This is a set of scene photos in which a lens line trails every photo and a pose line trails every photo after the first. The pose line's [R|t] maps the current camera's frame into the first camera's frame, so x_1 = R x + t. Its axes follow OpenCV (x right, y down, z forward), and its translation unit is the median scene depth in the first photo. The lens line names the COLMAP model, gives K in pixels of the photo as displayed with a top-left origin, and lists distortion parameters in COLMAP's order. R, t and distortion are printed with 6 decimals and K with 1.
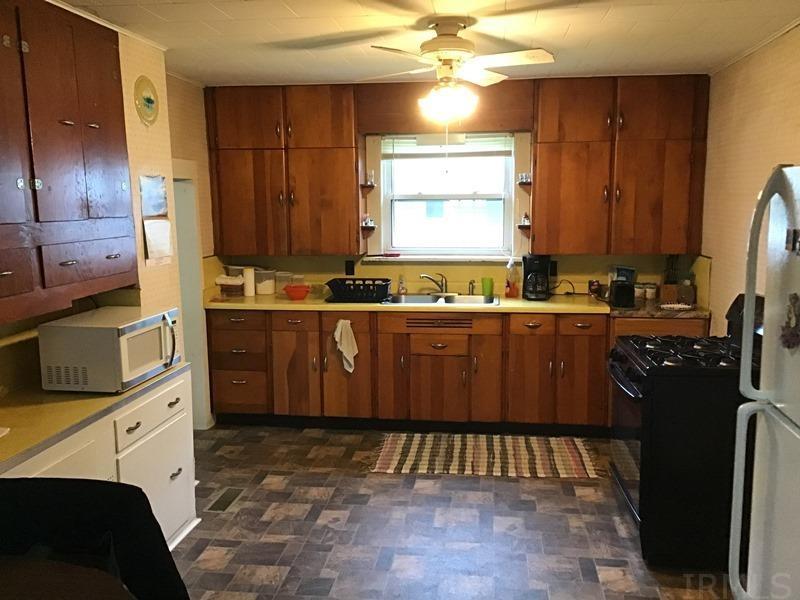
lens RADIAL K [[723.3, 0, 400.0], [0, 723.3, 300.0], [0, 0, 1]] dist [0.065410, -0.009072]
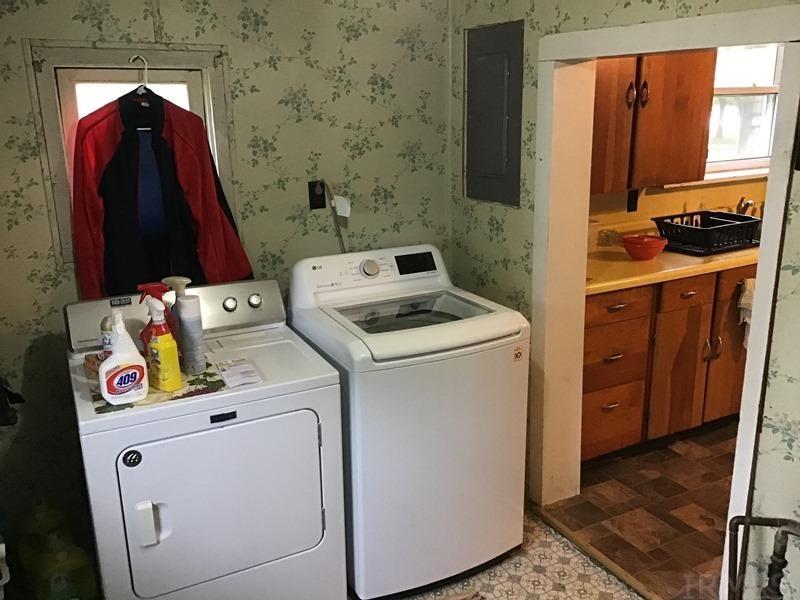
lens RADIAL K [[723.3, 0, 400.0], [0, 723.3, 300.0], [0, 0, 1]] dist [0.065410, -0.009072]
pose [[0.810603, -0.163884, 0.562196, -0.699730], [0.091342, 0.983675, 0.155046, -0.084870], [-0.578428, -0.074328, 0.812340, 0.617197]]
